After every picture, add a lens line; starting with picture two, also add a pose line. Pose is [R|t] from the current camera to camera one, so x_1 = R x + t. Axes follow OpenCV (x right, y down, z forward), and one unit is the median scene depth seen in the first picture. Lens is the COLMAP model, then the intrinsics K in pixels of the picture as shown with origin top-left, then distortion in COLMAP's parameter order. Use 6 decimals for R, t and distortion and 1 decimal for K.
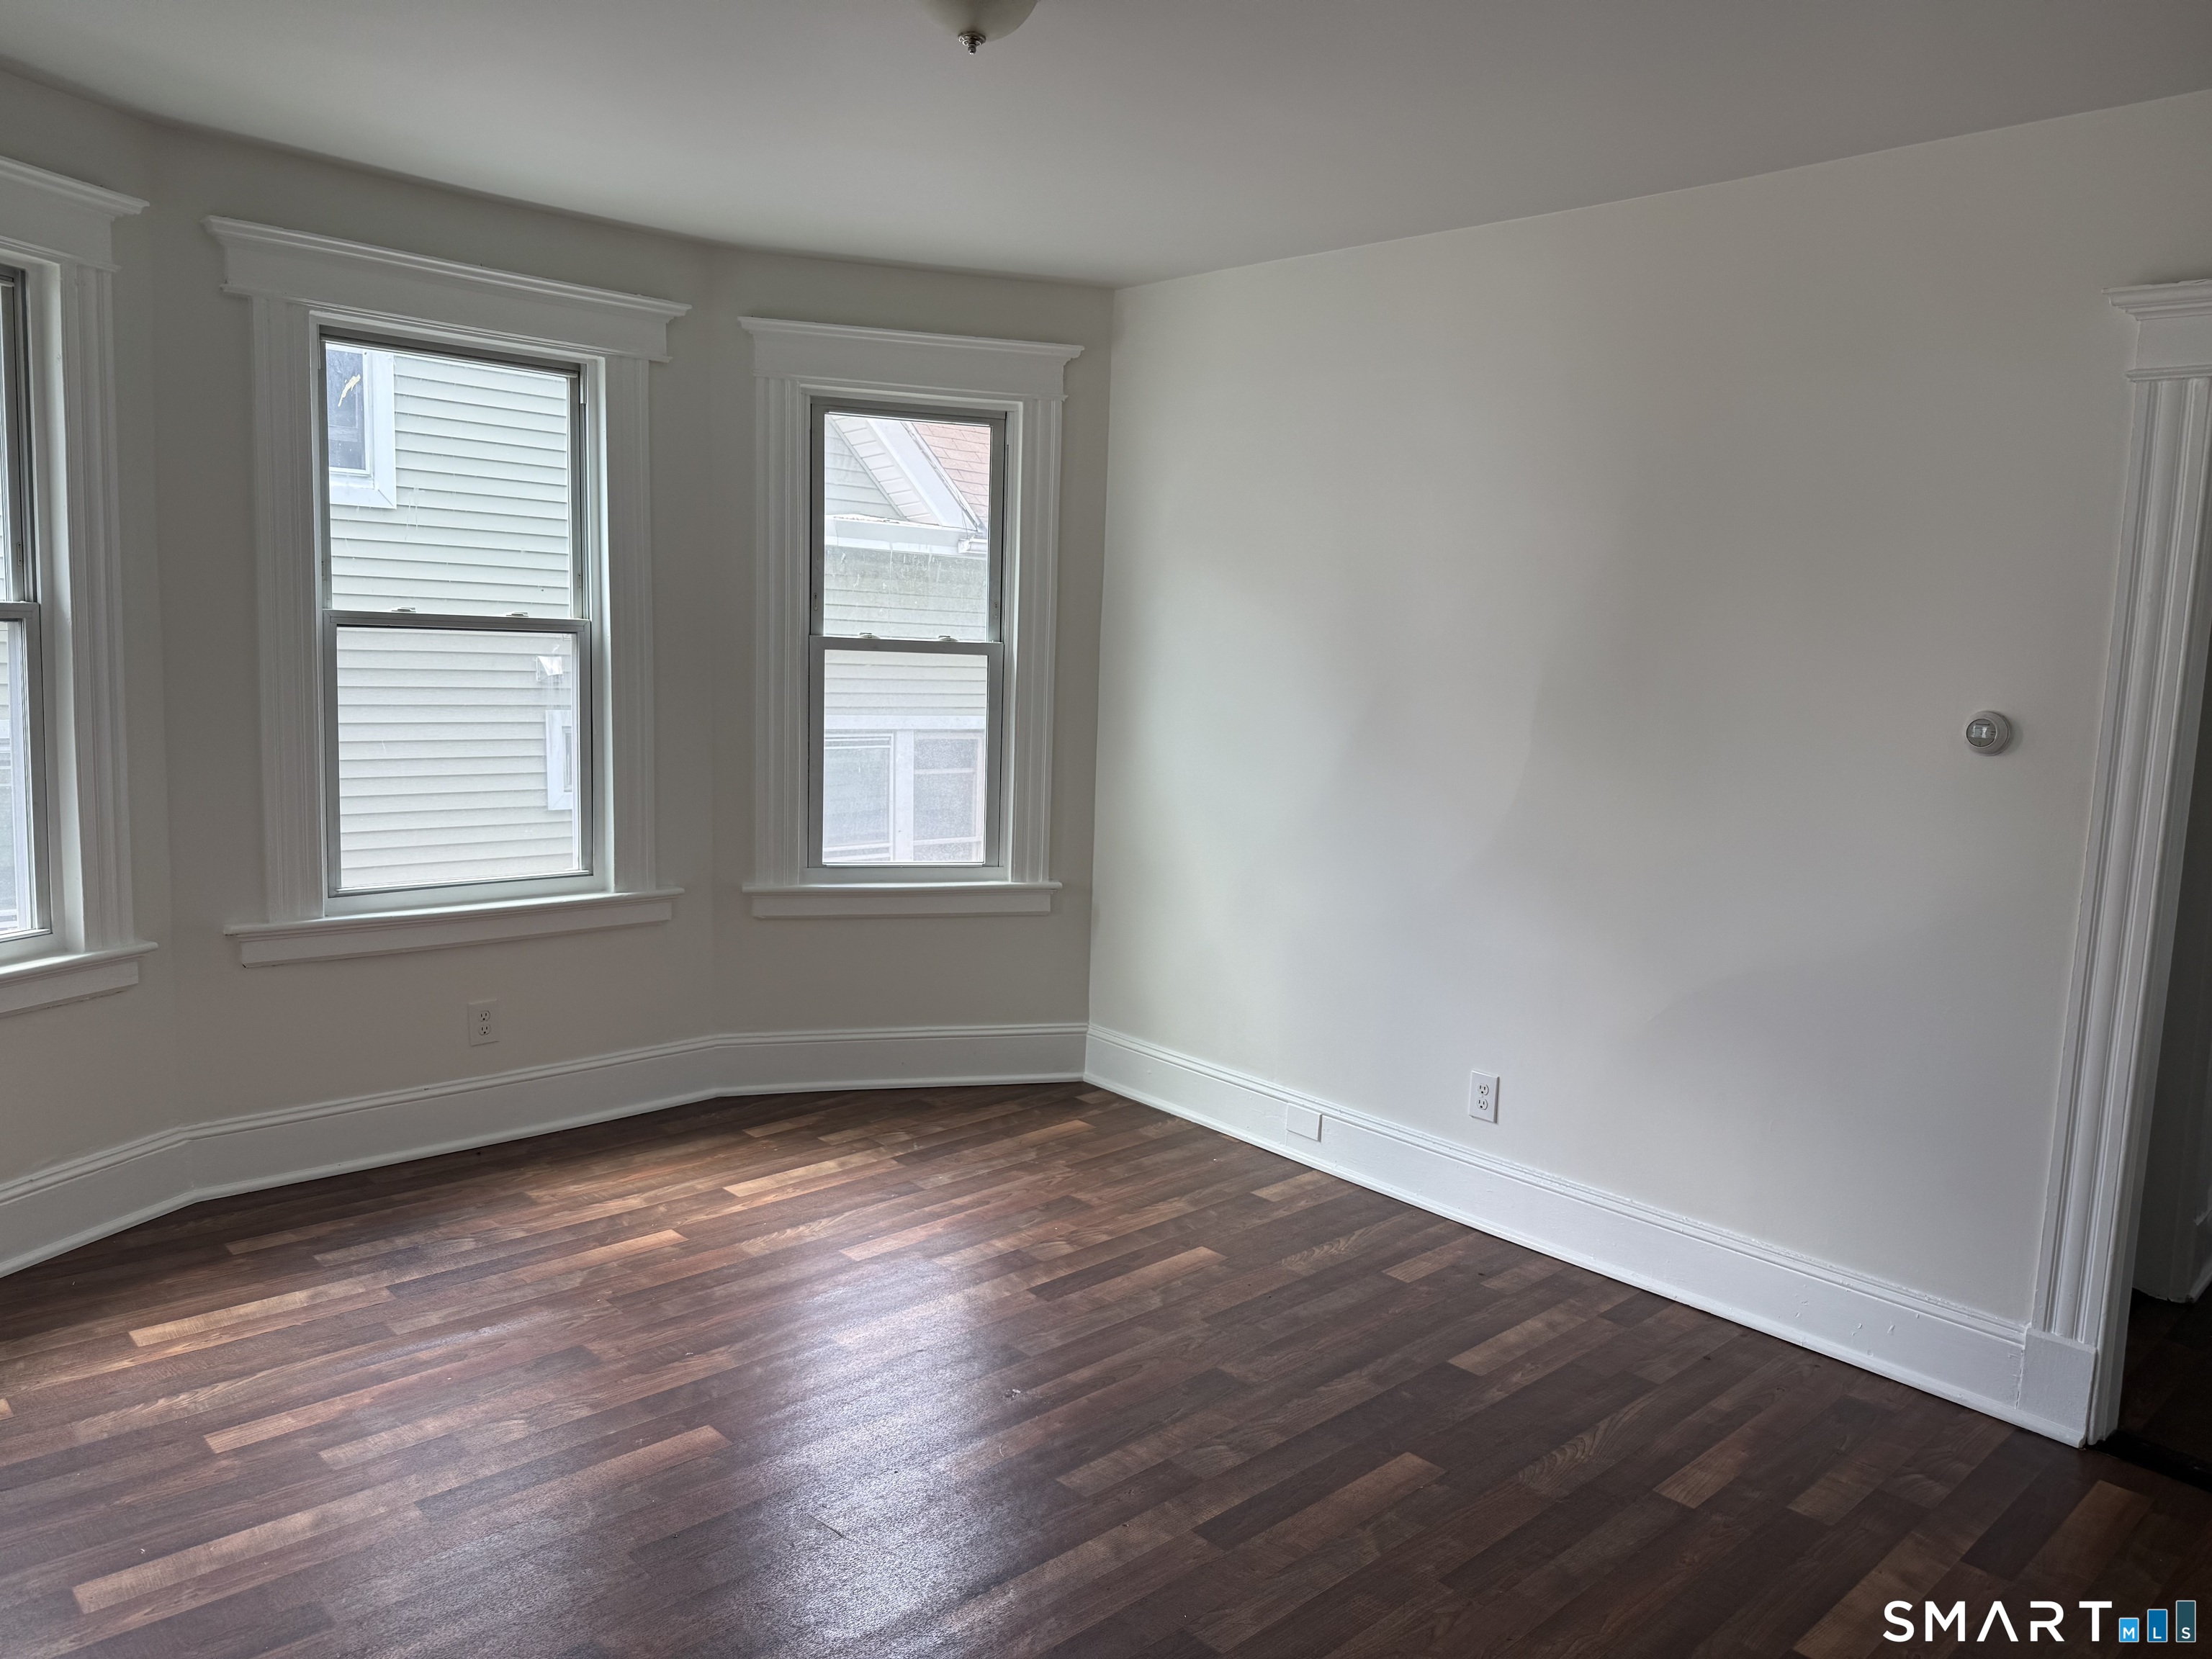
lens RADIAL K [[1581.4, 0, 1087.6], [0, 1581.4, 815.2], [0, 0, 1]] dist [0.082187, -0.073785]
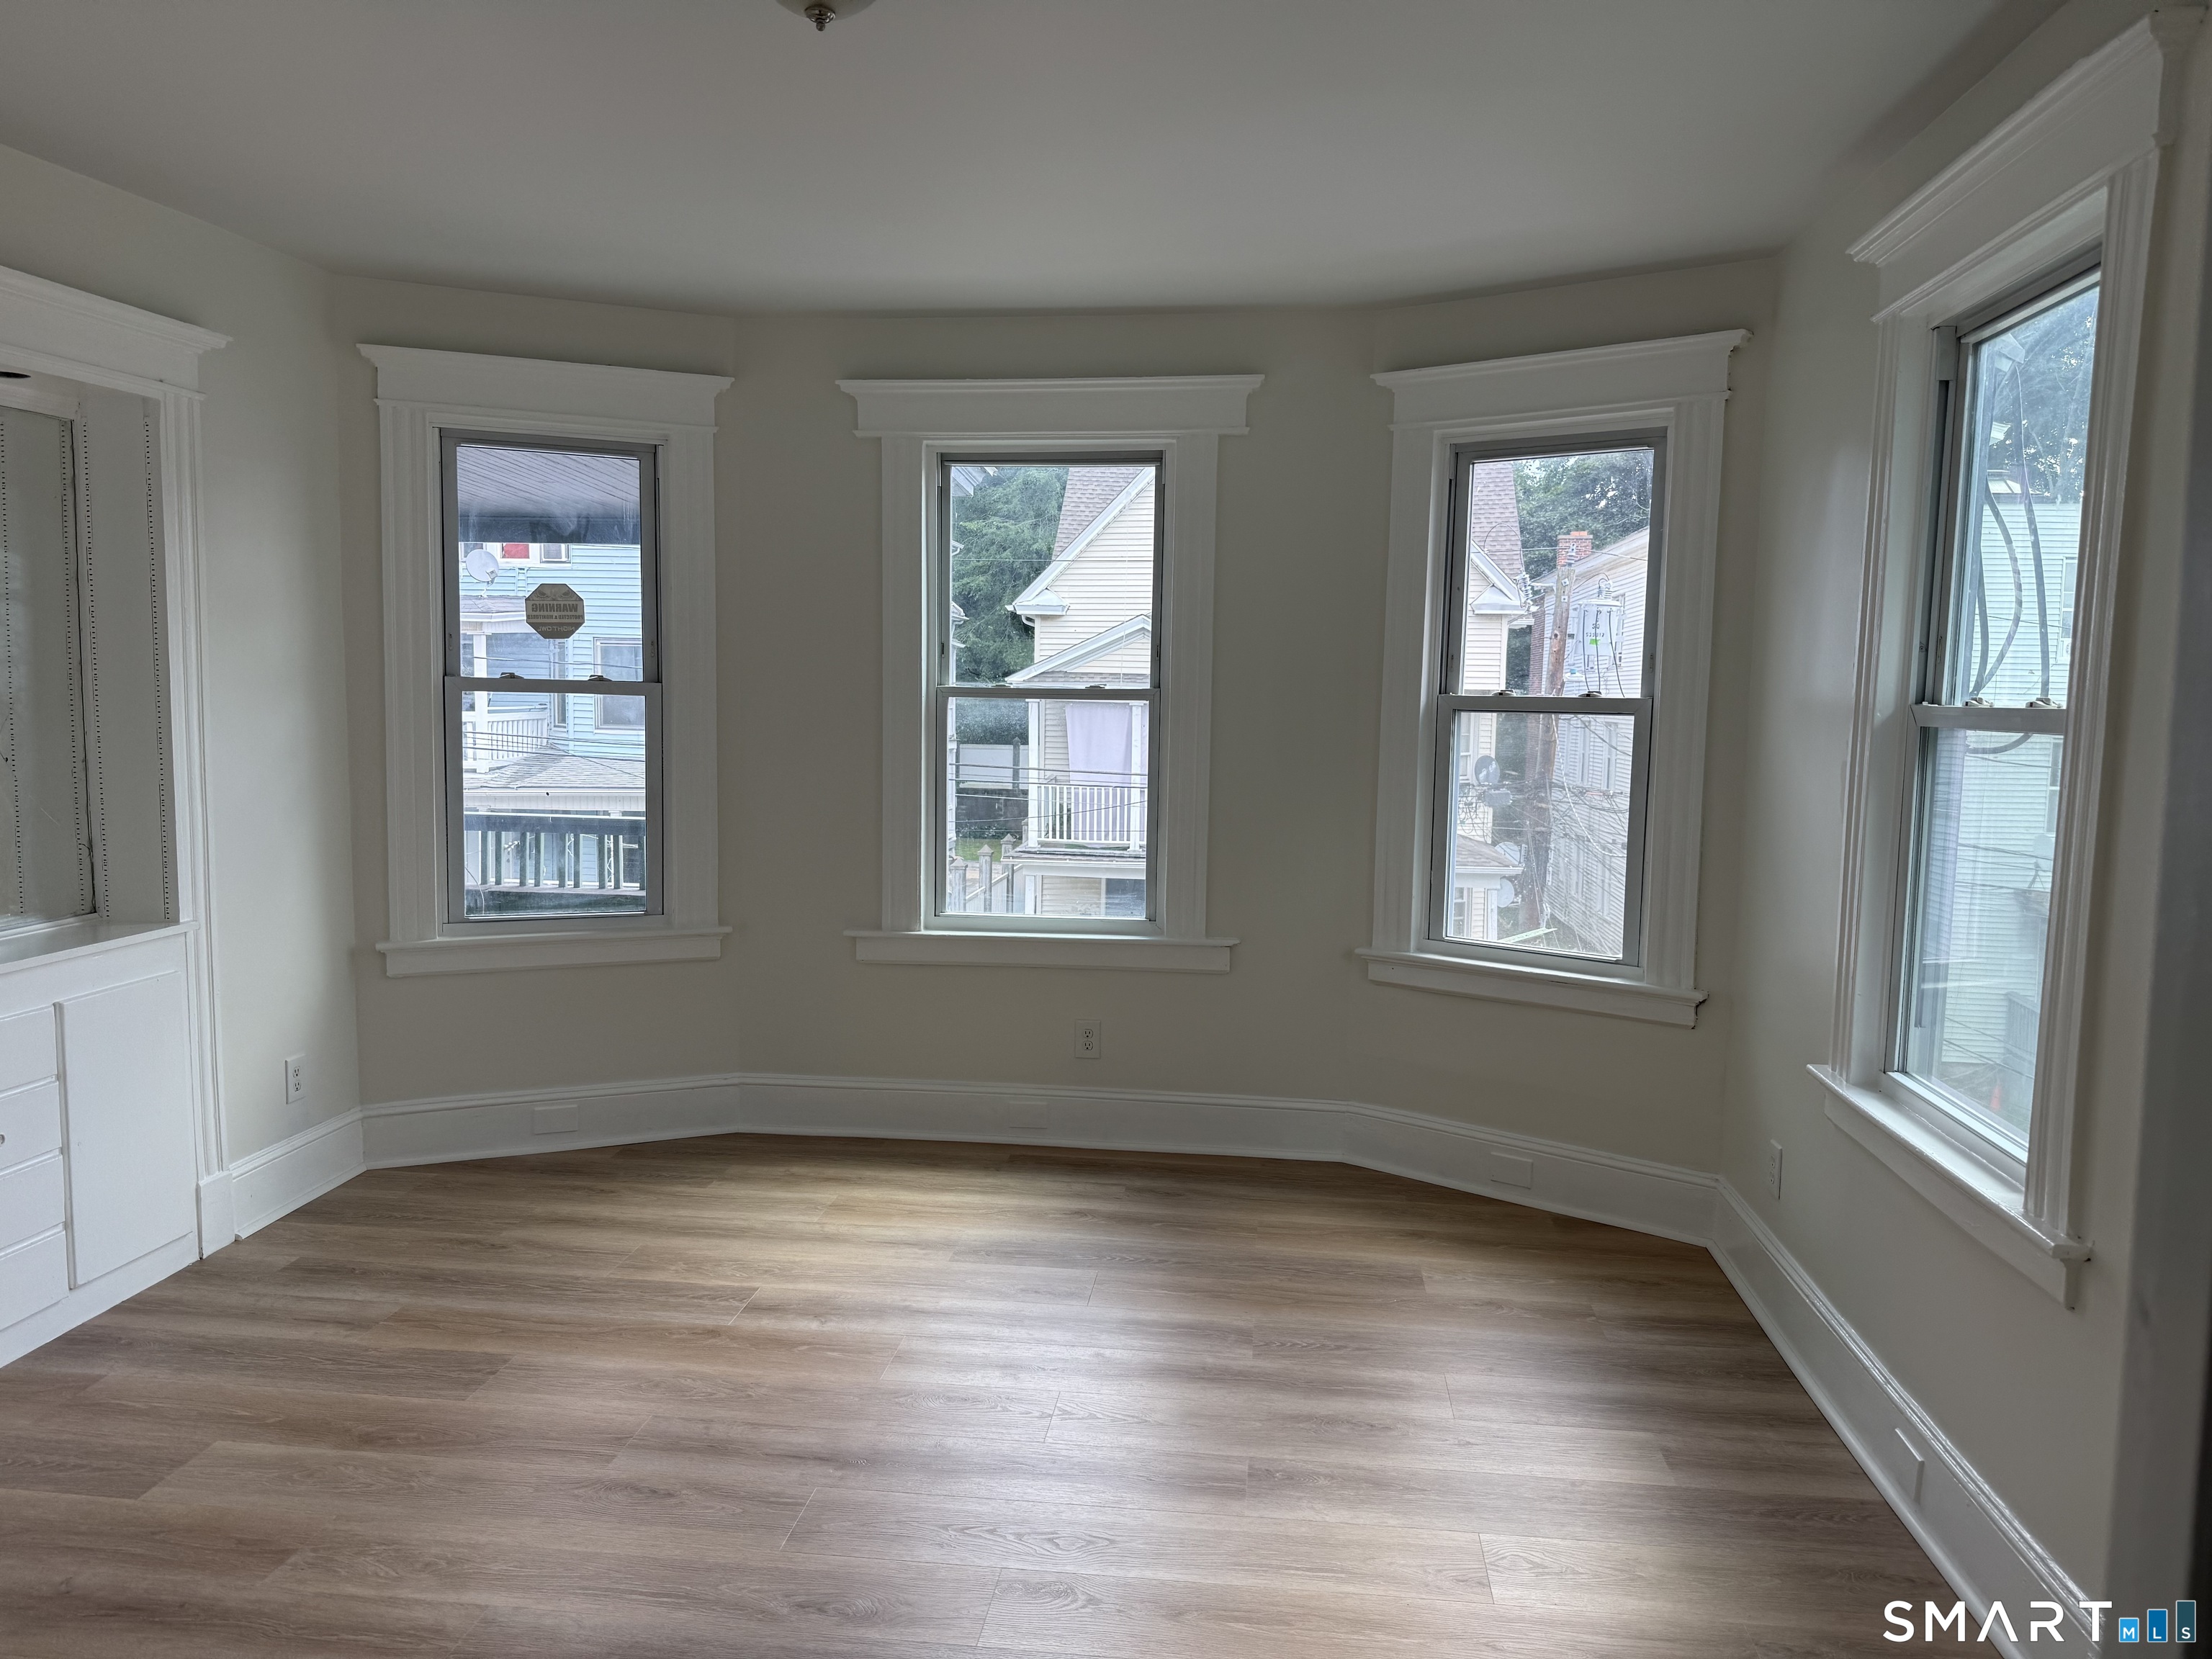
lens RADIAL K [[1581.4, 0, 1108.2], [0, 1581.4, 806.9], [0, 0, 1]] dist [0.082187, -0.073785]
pose [[0.628086, 0.021561, -0.777845, 0.465949], [-0.070657, 0.997067, -0.029416, -0.005029], [0.774930, 0.073436, 0.627767, 0.267701]]
